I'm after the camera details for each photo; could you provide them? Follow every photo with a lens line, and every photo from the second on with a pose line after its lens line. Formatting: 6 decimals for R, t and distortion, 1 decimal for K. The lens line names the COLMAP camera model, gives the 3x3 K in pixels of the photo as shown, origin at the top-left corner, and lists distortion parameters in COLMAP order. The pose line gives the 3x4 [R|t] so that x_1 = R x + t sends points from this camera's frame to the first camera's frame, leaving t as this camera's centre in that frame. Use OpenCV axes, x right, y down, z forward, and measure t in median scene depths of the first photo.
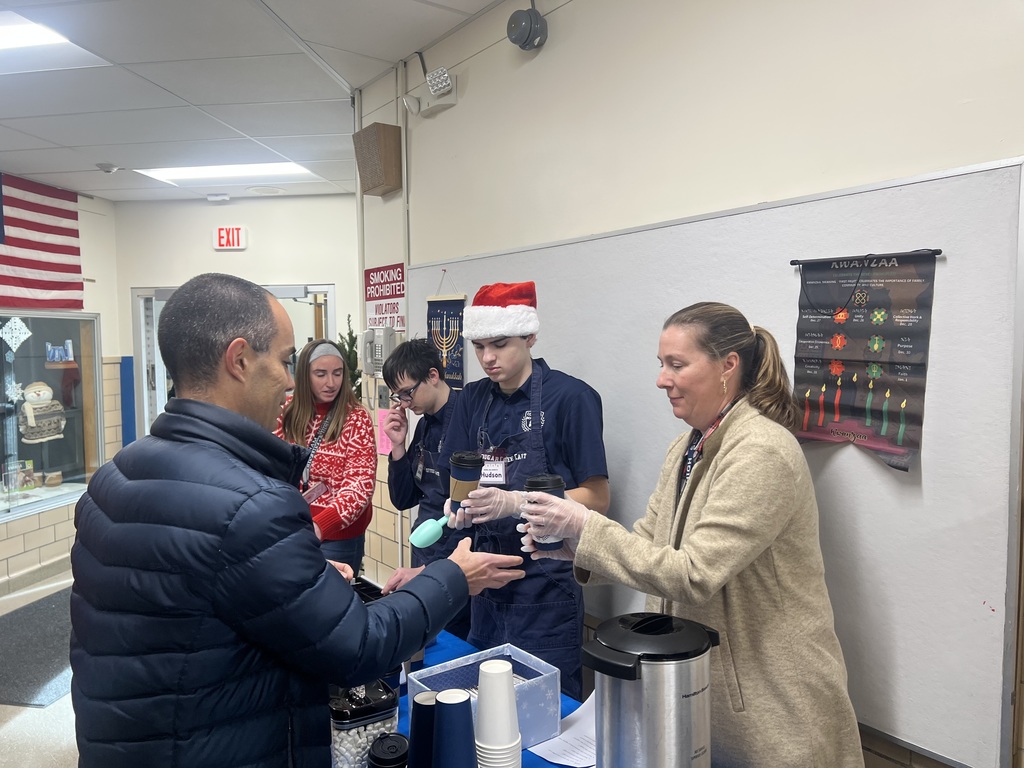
lens RADIAL K [[767.5, 0, 511.0], [0, 767.5, 386.4], [0, 0, 1]] dist [0.005840, -0.001729]
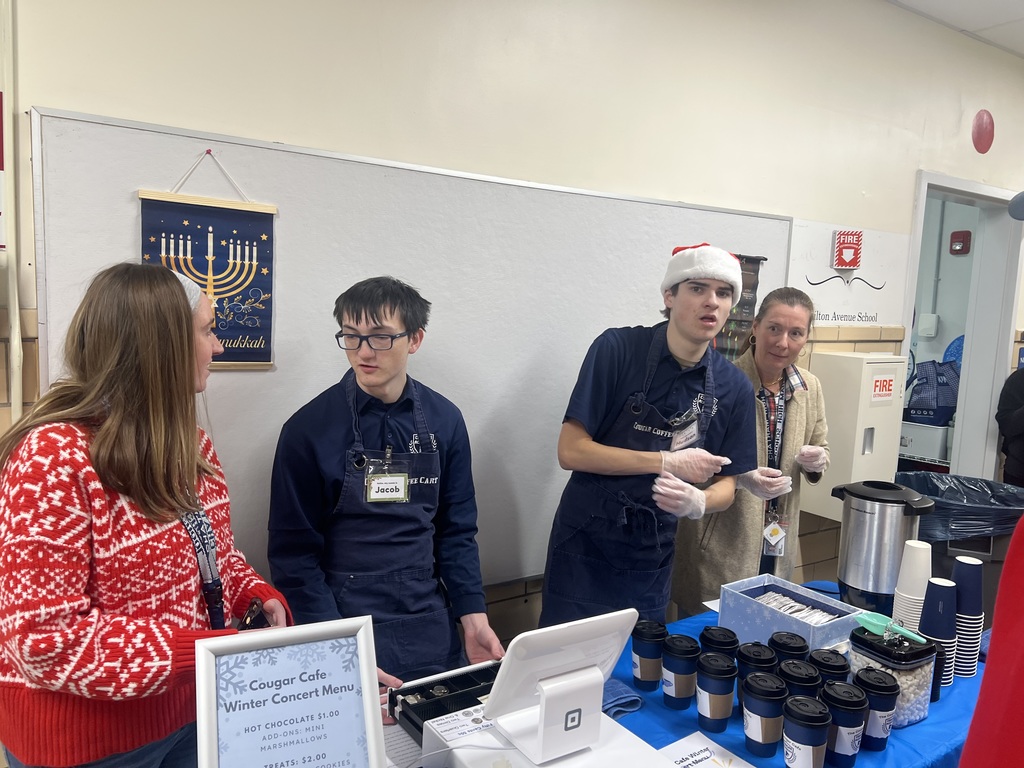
lens RADIAL K [[767.5, 0, 511.4], [0, 767.5, 381.1], [0, 0, 1]] dist [0.005840, -0.001729]
pose [[0.039962, -0.070004, 0.996746, -0.659890], [0.034702, 0.997038, 0.068633, -0.016907], [-0.998598, 0.031847, 0.042273, 0.777877]]
